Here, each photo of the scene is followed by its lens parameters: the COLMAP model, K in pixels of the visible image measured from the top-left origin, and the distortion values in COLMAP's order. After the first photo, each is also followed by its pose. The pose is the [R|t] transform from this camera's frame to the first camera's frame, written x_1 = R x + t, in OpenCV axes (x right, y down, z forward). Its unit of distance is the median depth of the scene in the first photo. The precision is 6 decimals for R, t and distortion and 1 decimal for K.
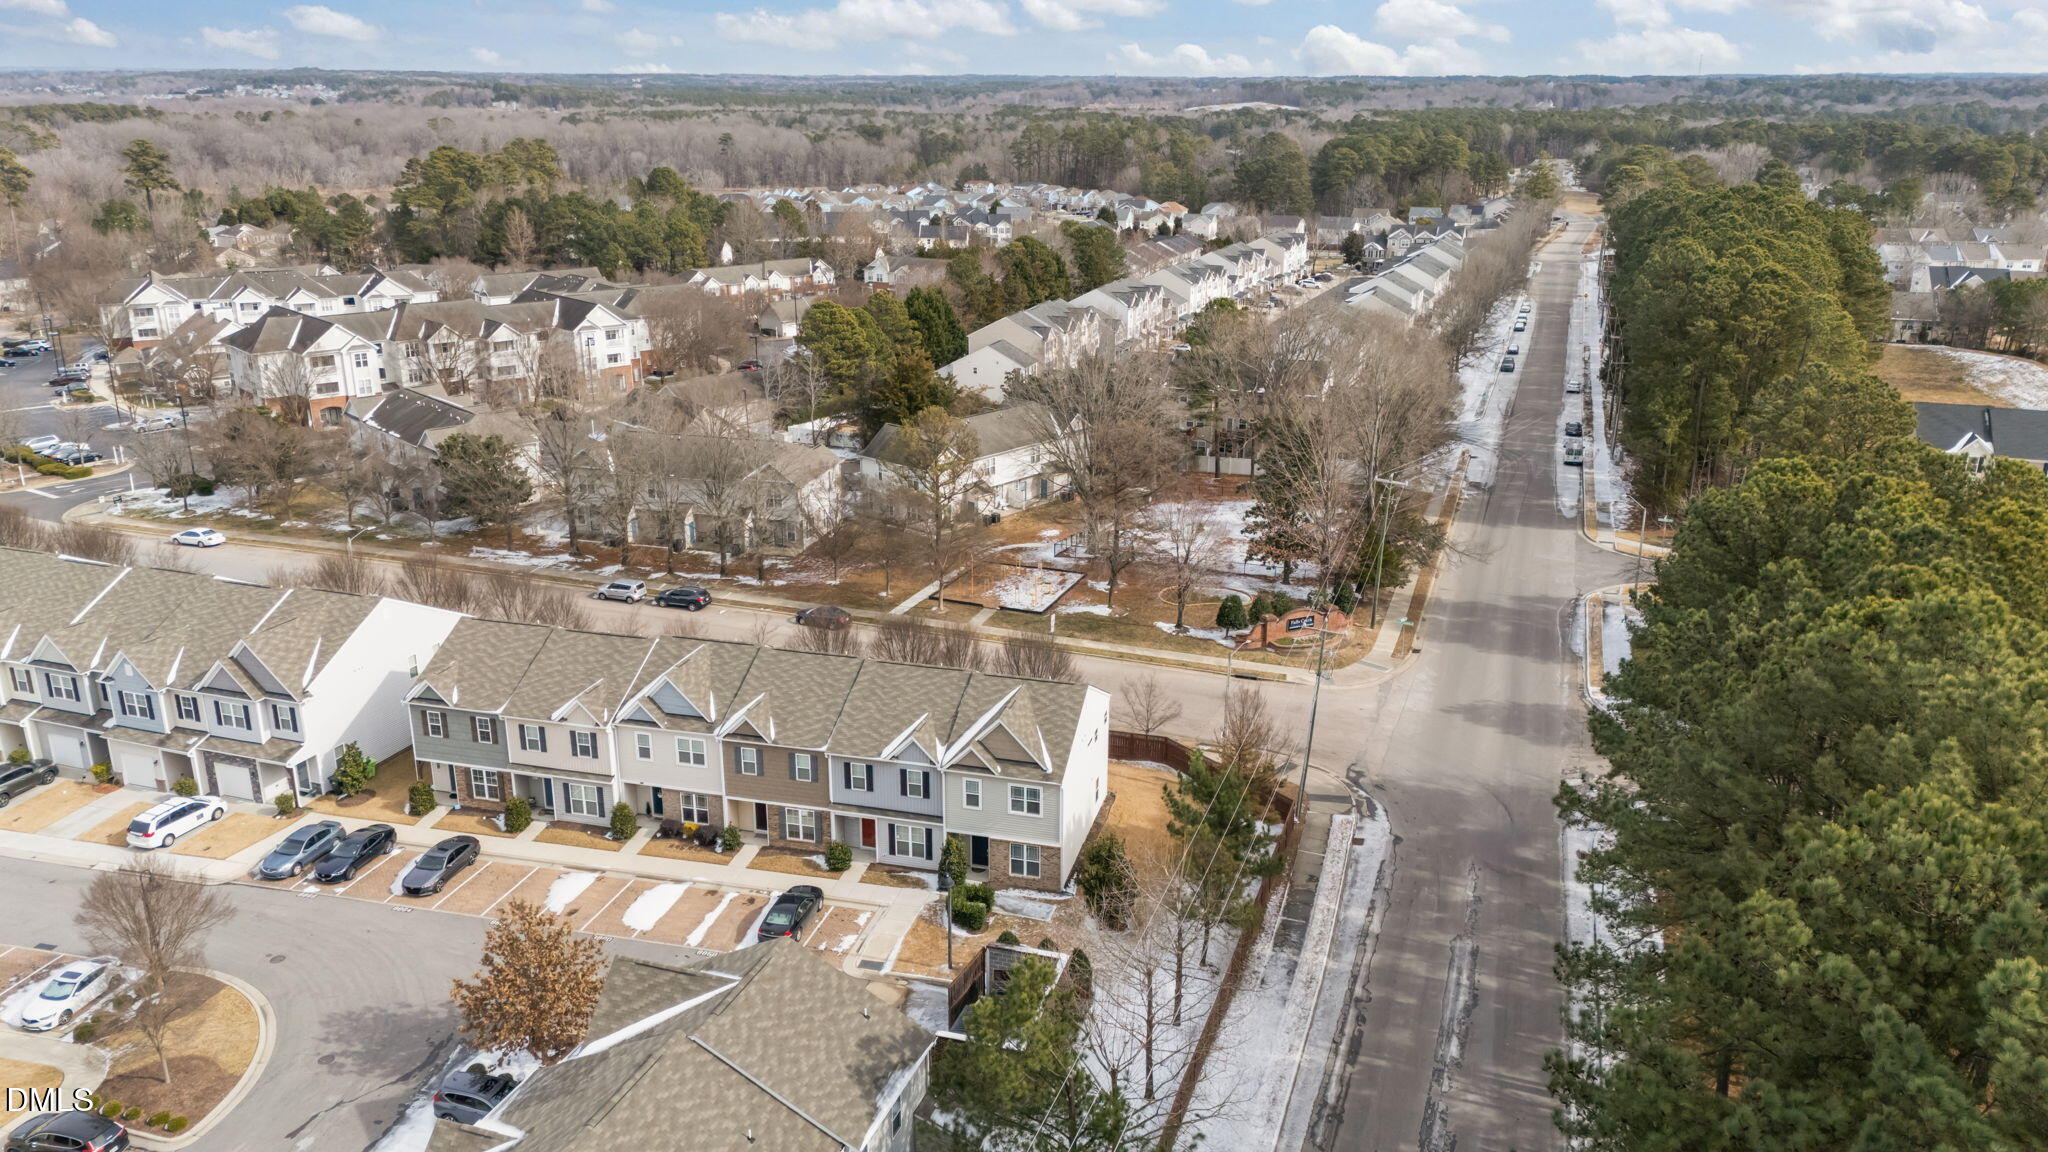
lens RADIAL K [[1497.1, 0, 1018.7], [0, 1497.1, 565.2], [0, 0, 1]] dist [0.081671, -0.079196]
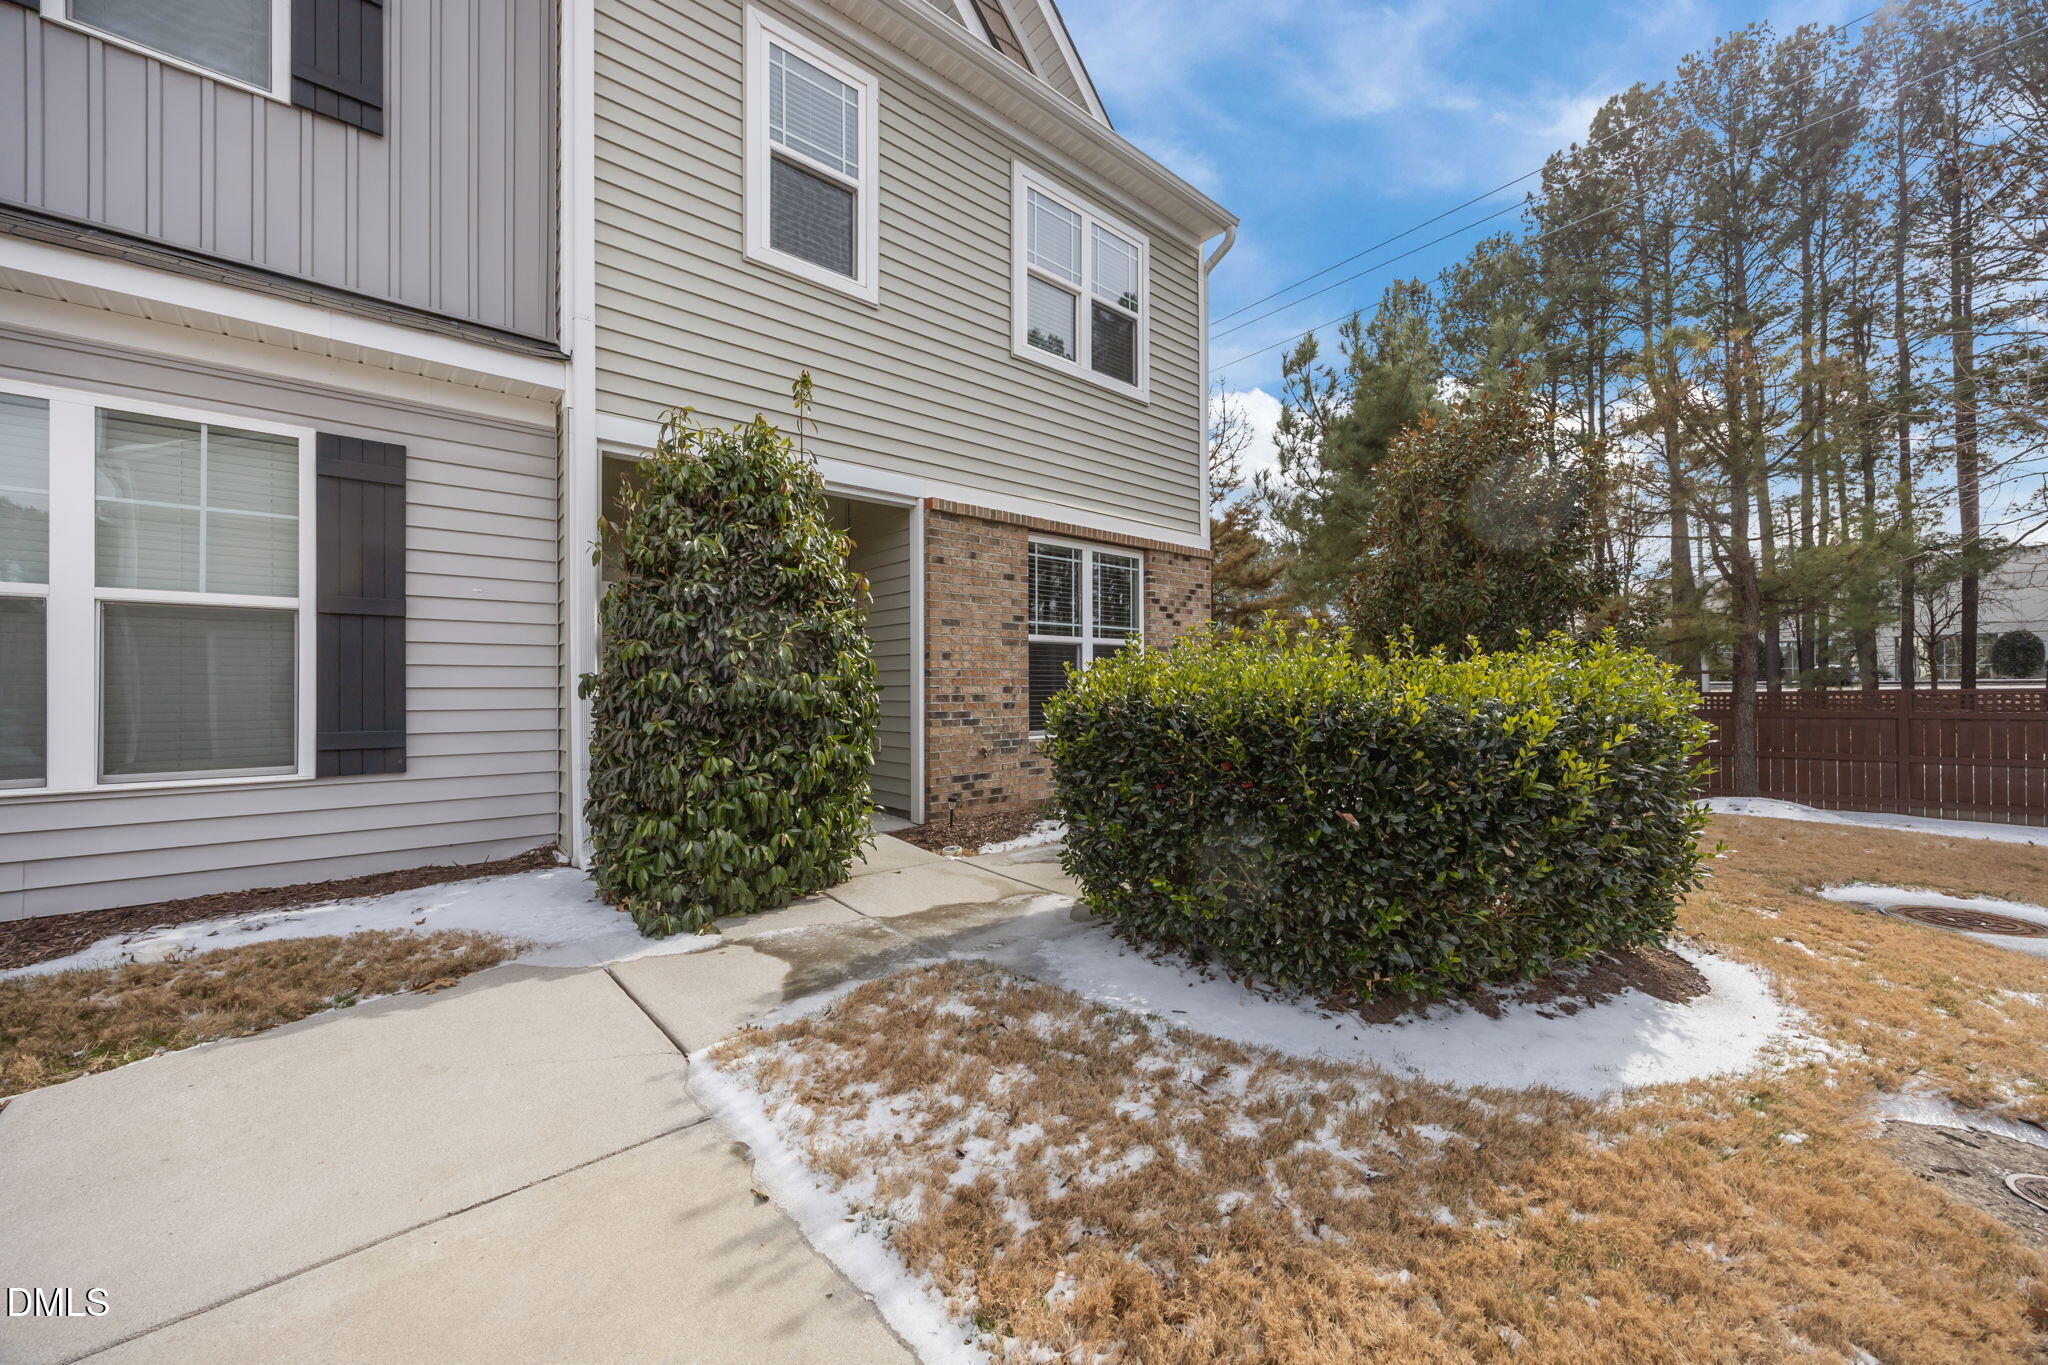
lens RADIAL K [[785.3, 0, 1040.6], [0, 785.3, 684.3], [0, 0, 1]] dist [-0.001660, -0.000251]
pose [[0.541188, 0.003961, 0.840892, -0.071256], [0.263875, 0.948678, -0.174296, 0.189457], [-0.798427, 0.316218, 0.512368, 0.833123]]
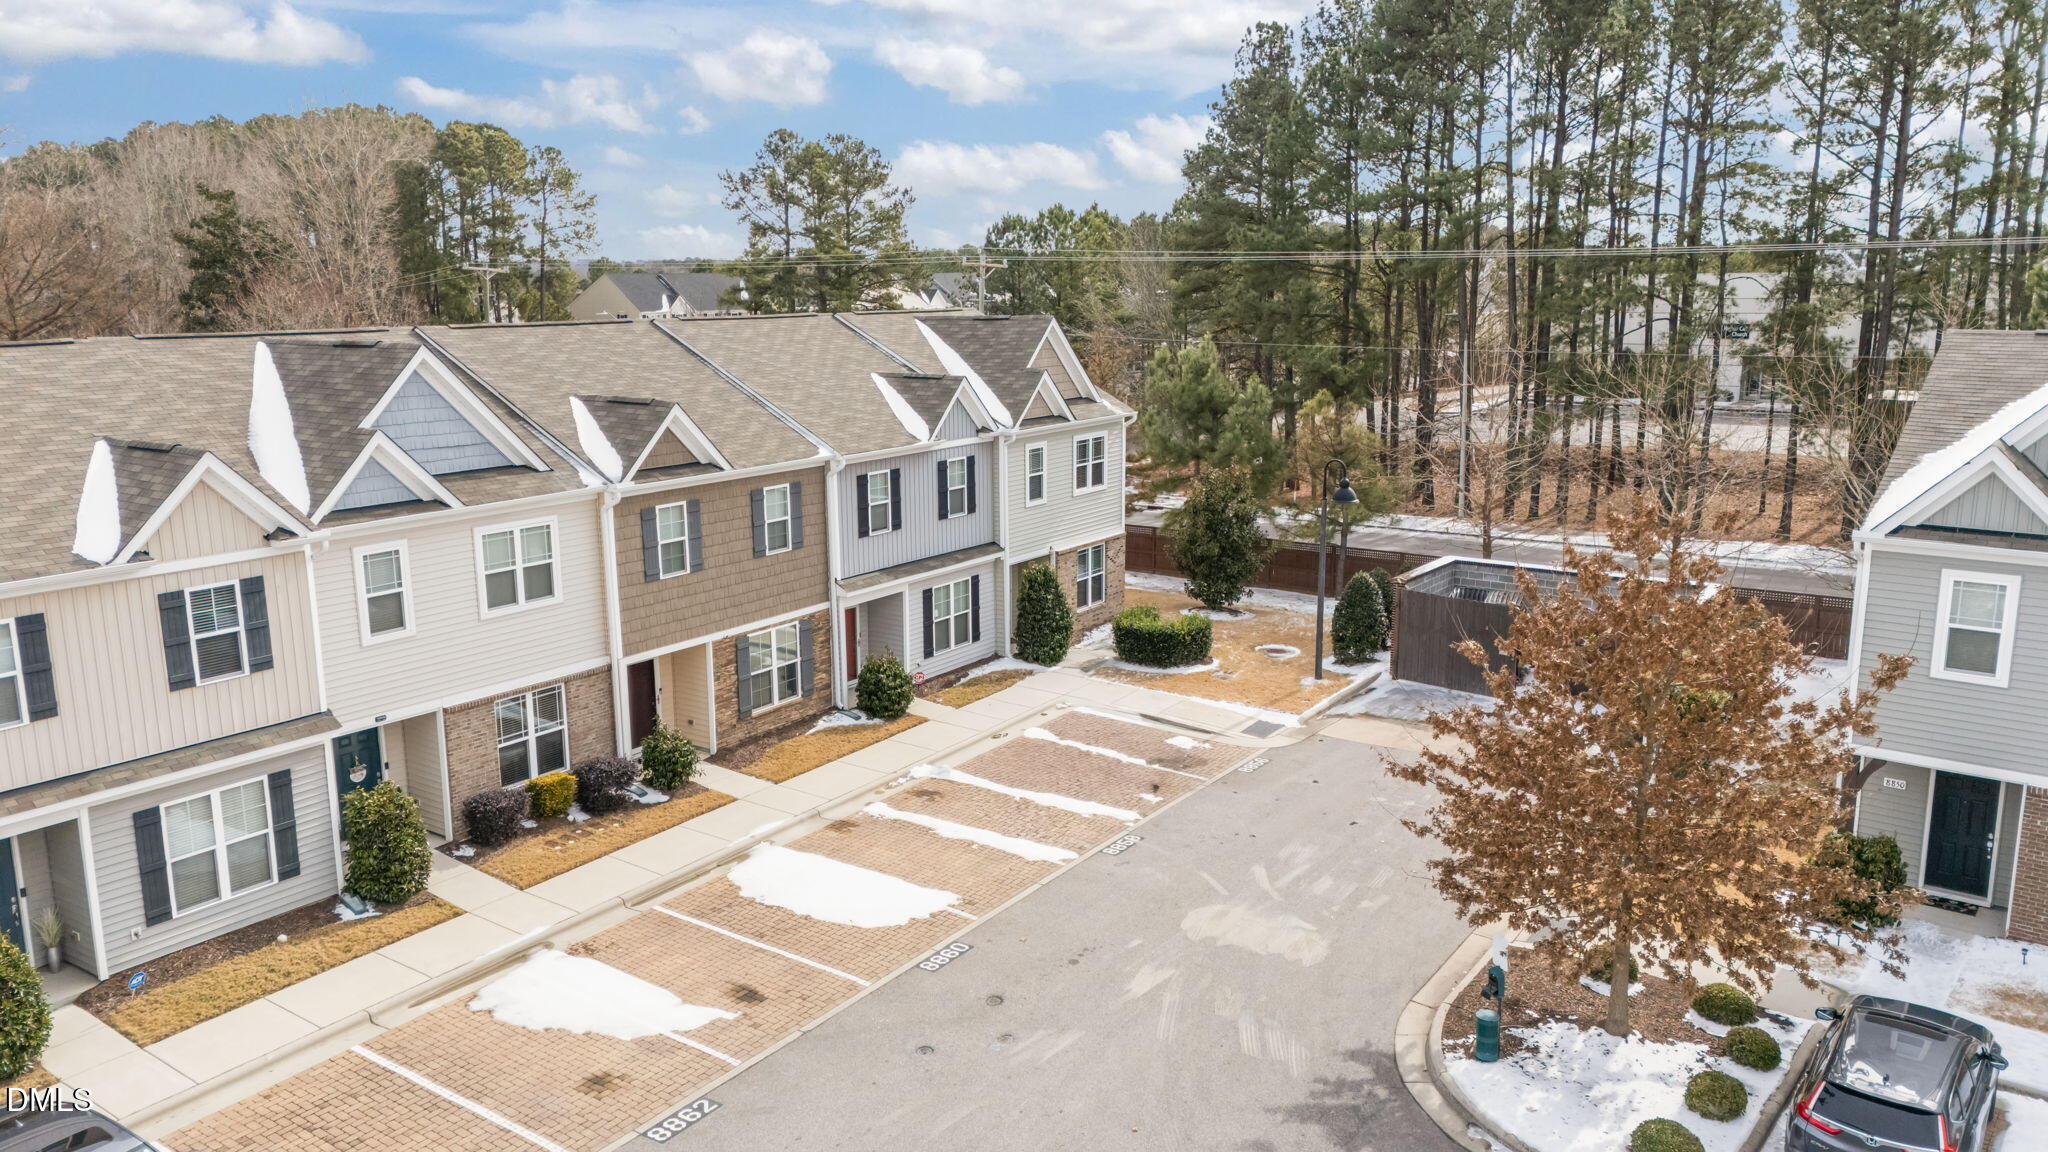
lens RADIAL K [[1497.1, 0, 1032.3], [0, 1497.1, 587.8], [0, 0, 1]] dist [0.081671, -0.079196]
pose [[0.327801, -0.197551, 0.923862, -0.468958], [0.296328, 0.950044, 0.098007, 0.119682], [-0.897071, 0.241639, 0.369965, 0.703512]]
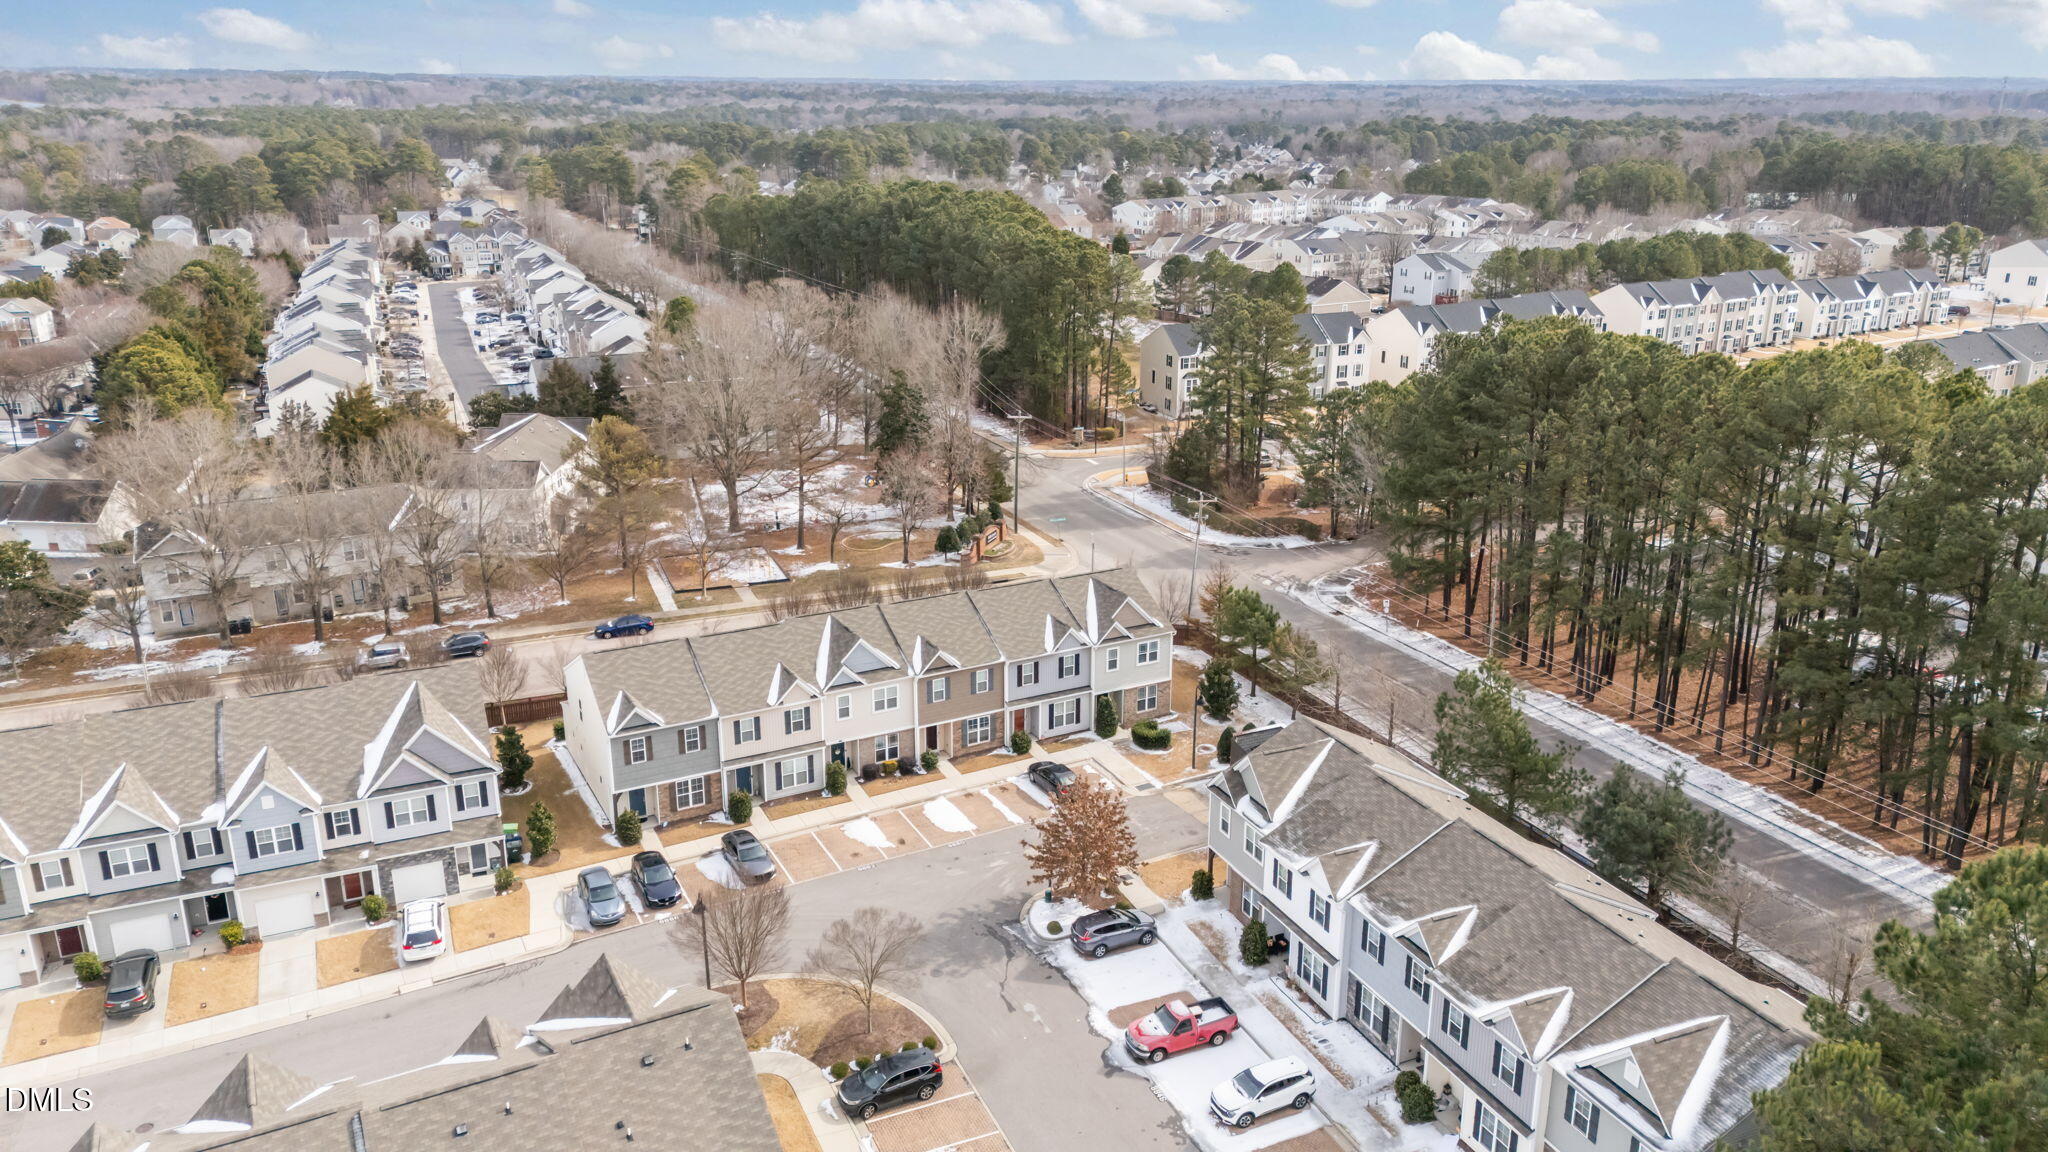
lens RADIAL K [[1497.1, 0, 1024.0], [0, 1497.1, 569.1], [0, 0, 1]] dist [0.081671, -0.079196]
pose [[0.726699, -0.211065, 0.653728, -0.810739], [0.208168, 0.974545, 0.083240, -0.044524], [-0.654656, 0.075595, 0.752138, 0.045345]]
